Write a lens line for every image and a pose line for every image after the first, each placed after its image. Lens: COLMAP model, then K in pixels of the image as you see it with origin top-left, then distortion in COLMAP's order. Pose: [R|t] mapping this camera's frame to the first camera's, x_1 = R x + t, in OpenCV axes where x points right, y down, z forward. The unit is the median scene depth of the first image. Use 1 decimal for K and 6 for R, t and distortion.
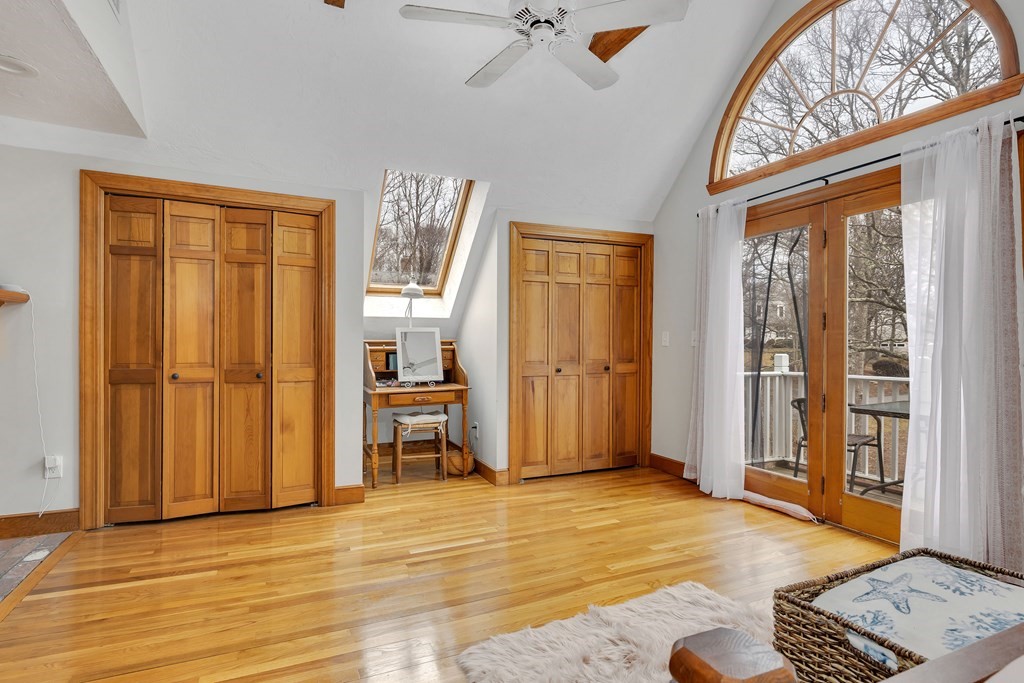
lens RADIAL K [[534.4, 0, 524.8], [0, 534.4, 331.3], [0, 0, 1]] dist [0.001907, 0.000019]
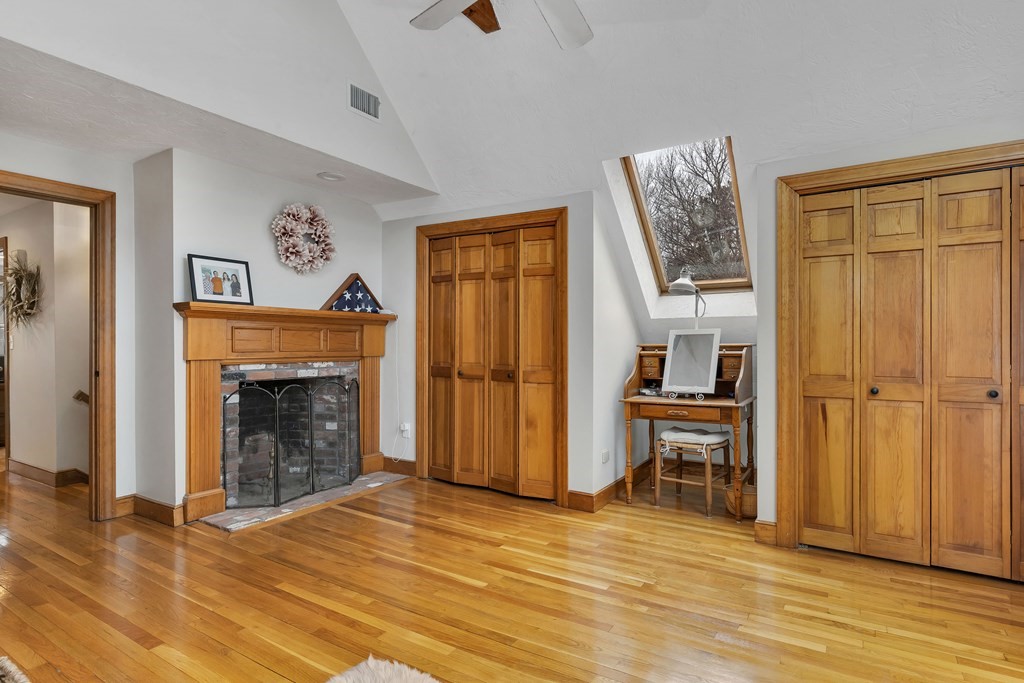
lens RADIAL K [[544.5, 0, 511.8], [0, 544.5, 336.2], [0, 0, 1]] dist [0.000783, -0.000283]
pose [[0.541137, -0.015883, -0.840785, 0.455292], [0.015360, 0.999842, -0.009002, 0.008736], [0.840794, -0.008043, 0.541295, 0.355743]]
